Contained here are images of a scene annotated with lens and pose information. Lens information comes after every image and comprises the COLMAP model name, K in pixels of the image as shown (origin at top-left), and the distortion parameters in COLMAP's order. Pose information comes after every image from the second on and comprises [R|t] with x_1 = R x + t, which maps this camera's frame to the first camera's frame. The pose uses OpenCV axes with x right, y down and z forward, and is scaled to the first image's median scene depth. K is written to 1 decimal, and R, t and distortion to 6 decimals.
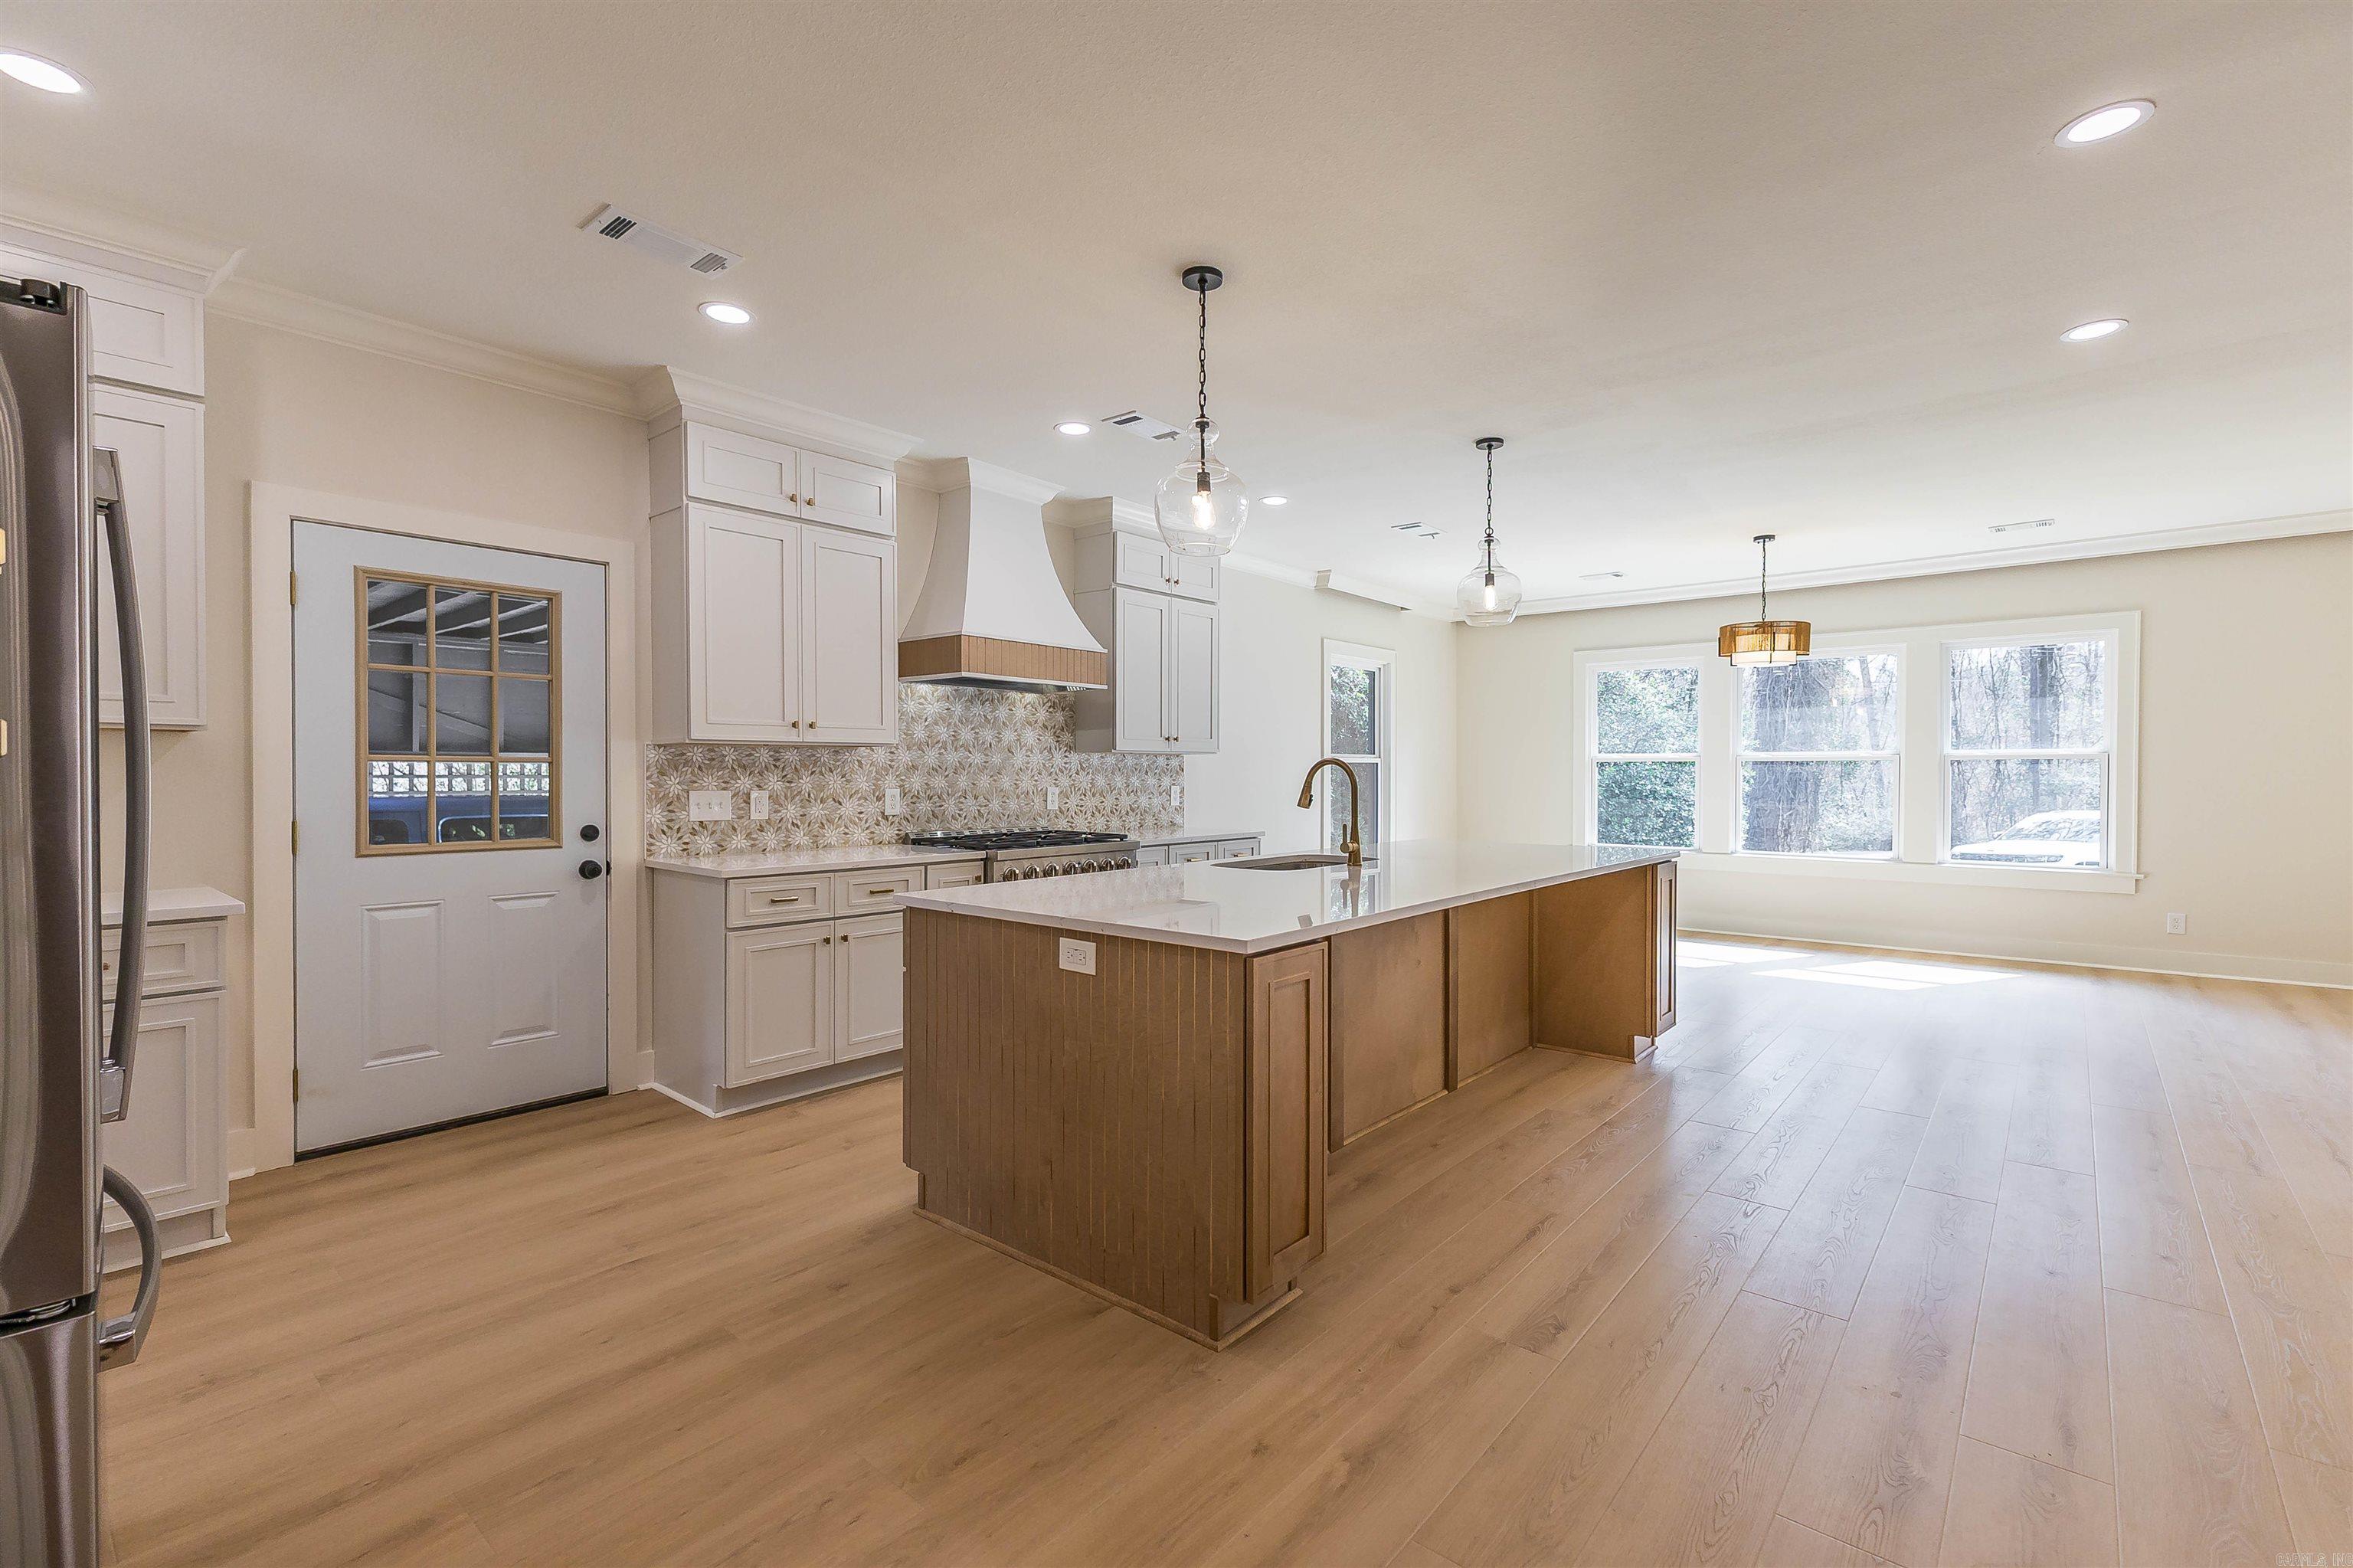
lens RADIAL K [[1032.9, 0, 1192.4], [0, 1032.9, 776.8], [0, 0, 1]] dist [0.000546, -0.000040]
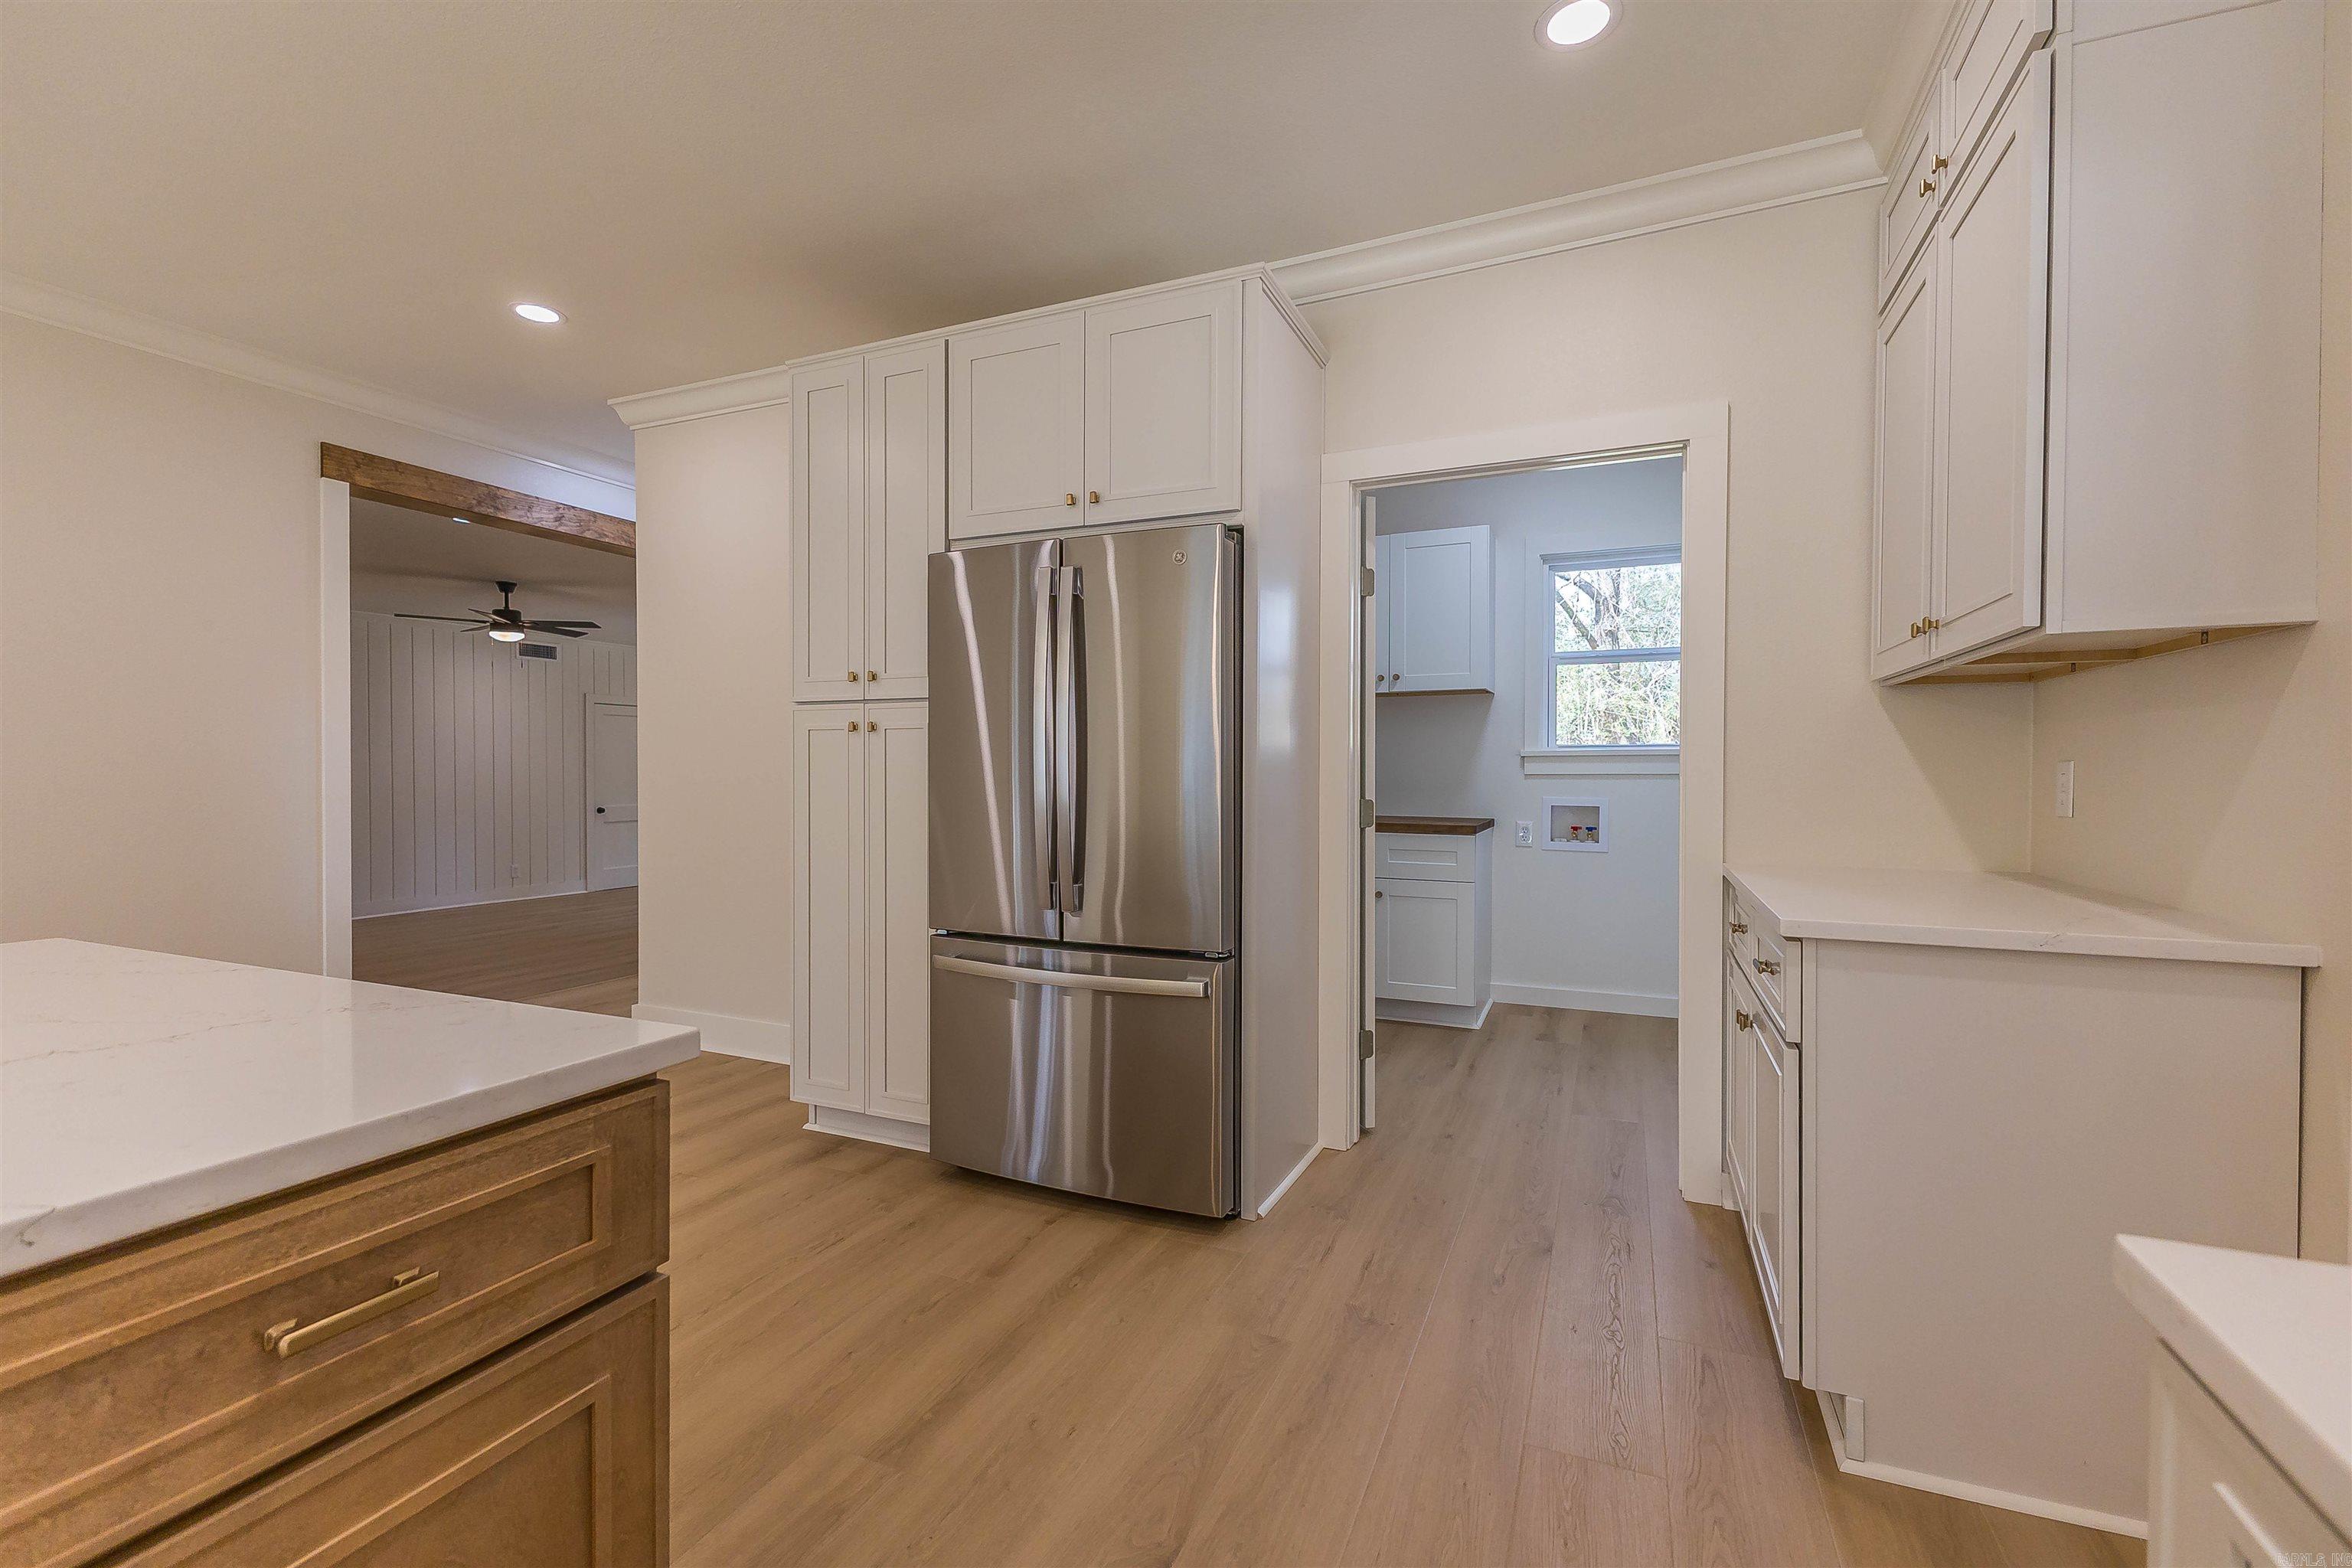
lens RADIAL K [[1008.8, 0, 1178.3], [0, 1008.8, 782.4], [0, 0, 1]] dist [0.011360, -0.000696]
pose [[-0.958772, -0.001454, -0.284174, -0.209849], [-0.006628, 0.999829, 0.017246, 0.016362], [0.284100, 0.018418, -0.958618, 0.822634]]
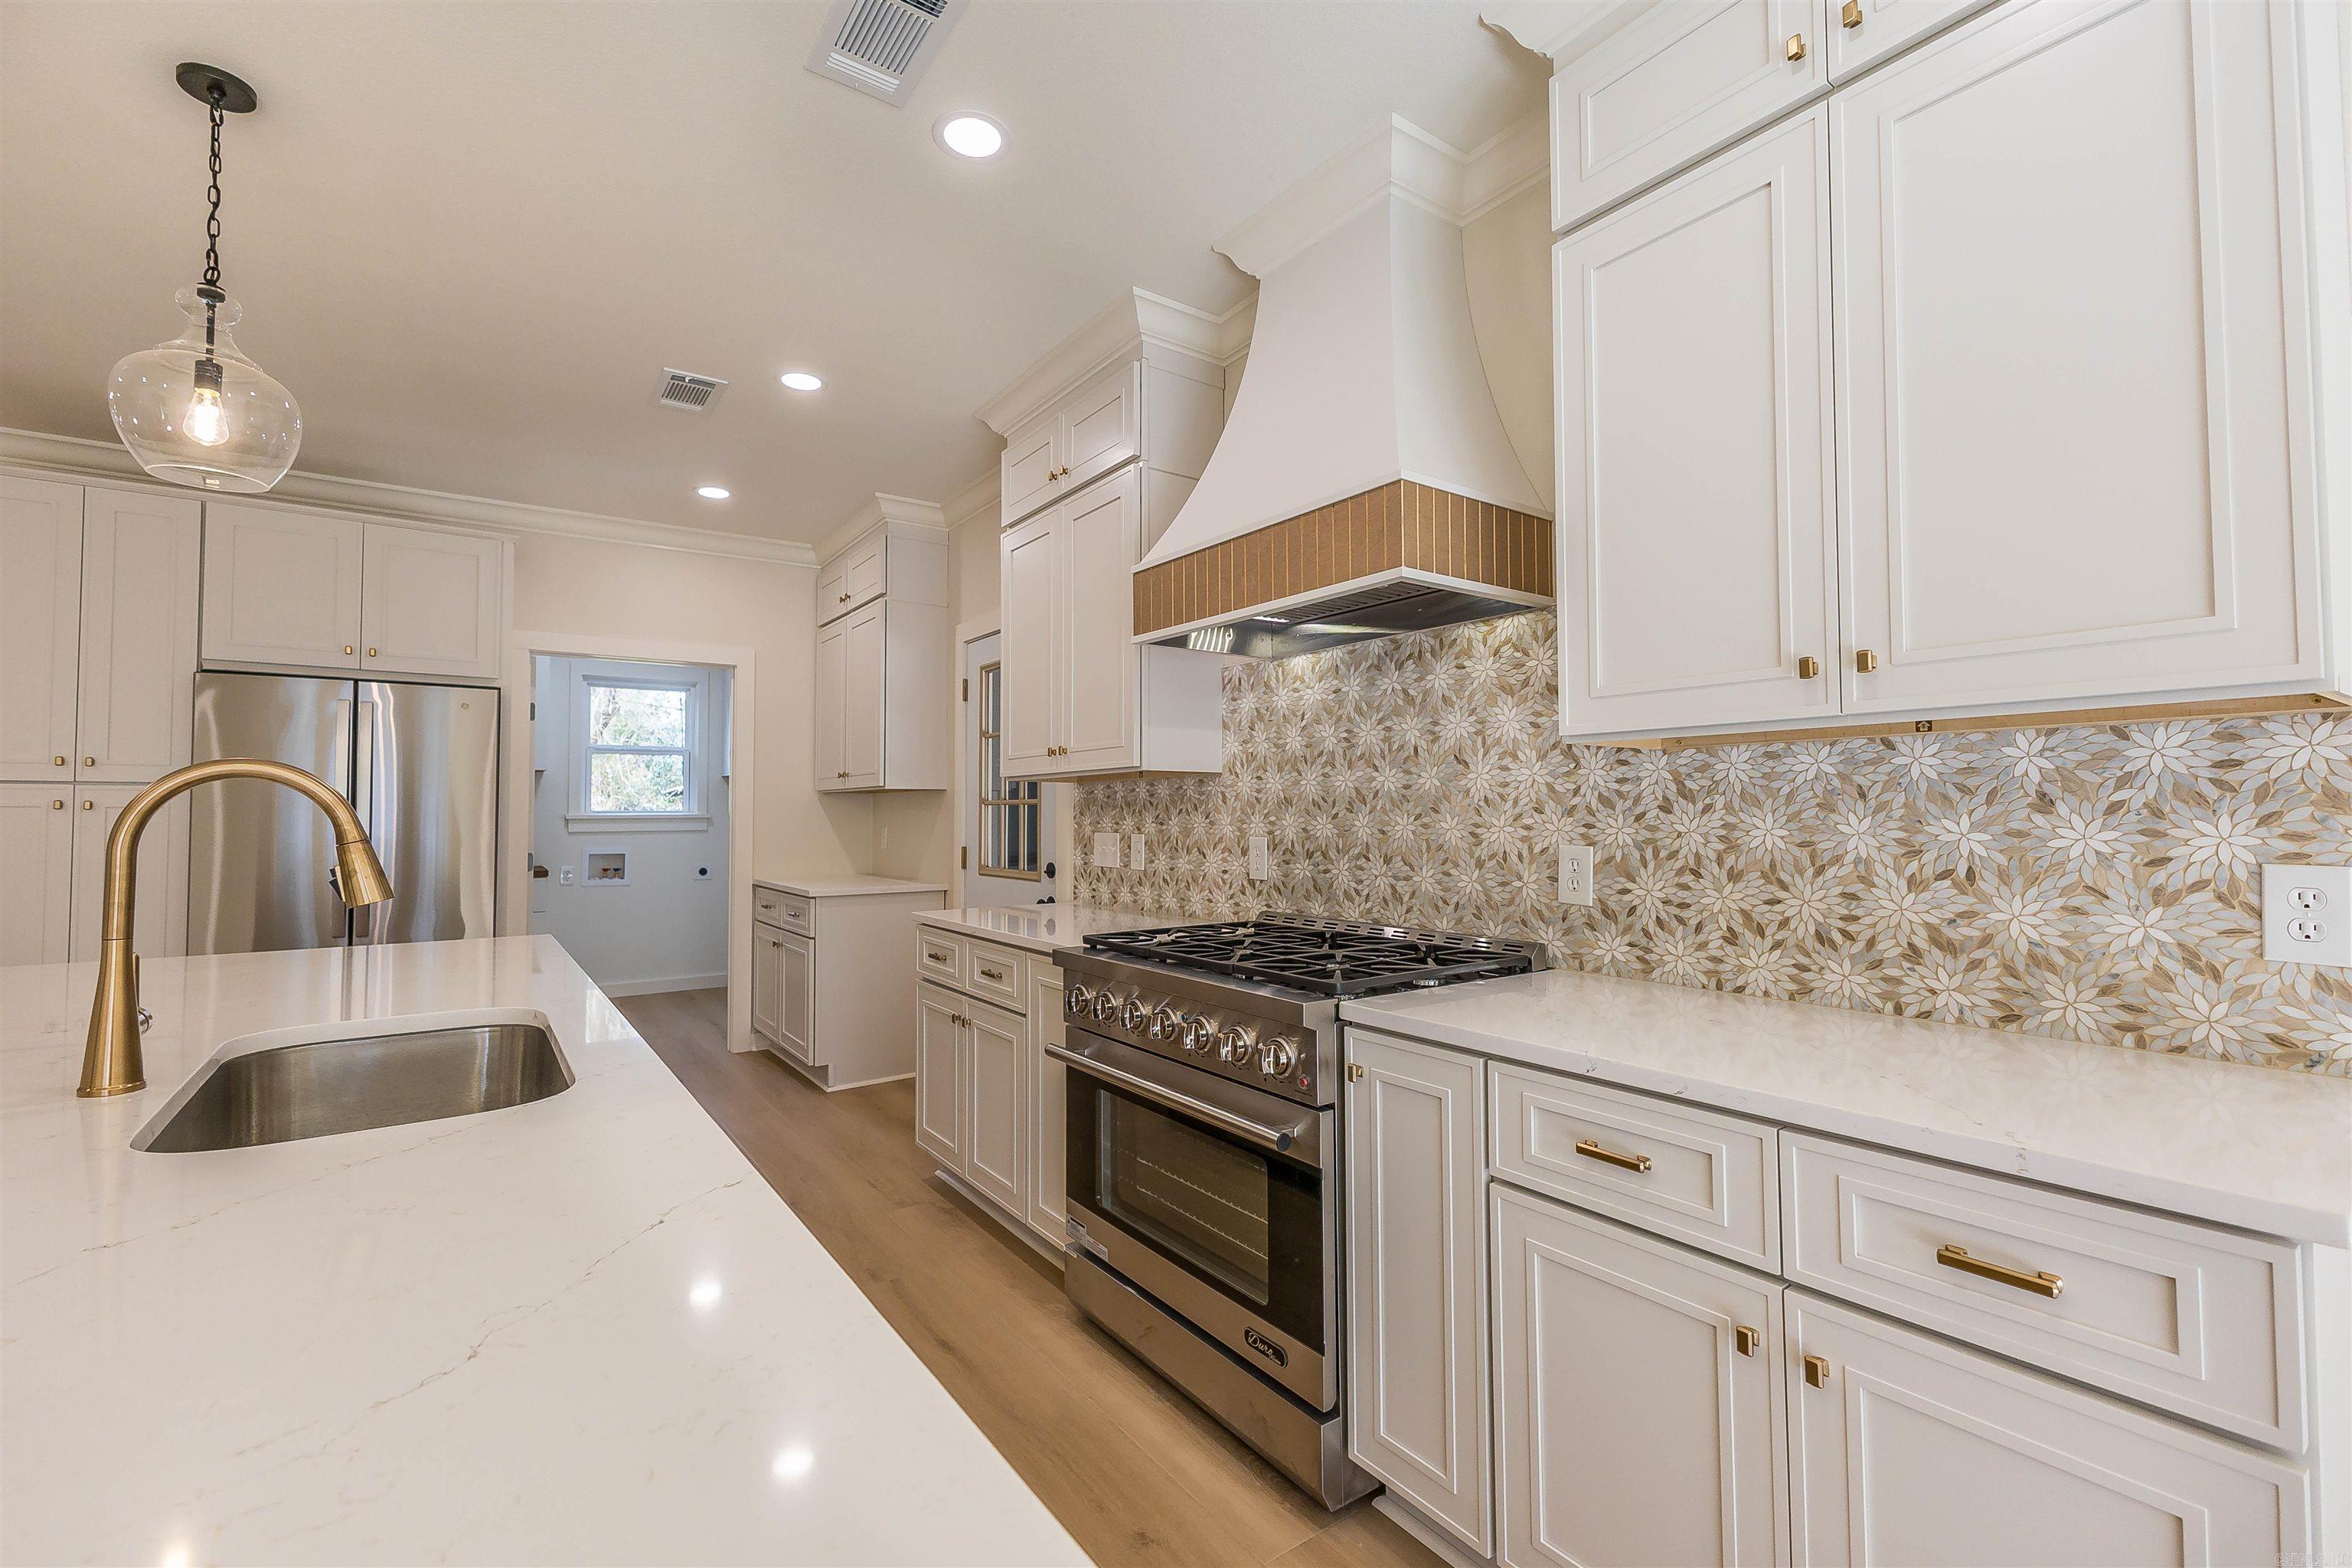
lens RADIAL K [[1008.8, 0, 1178.3], [0, 1008.8, 782.4], [0, 0, 1]] dist [0.011360, -0.000696]
pose [[-0.248274, -0.034189, -0.968086, 0.304167], [-0.003280, 0.999401, -0.034454, 0.000128], [0.968684, -0.005379, -0.248237, 1.104587]]
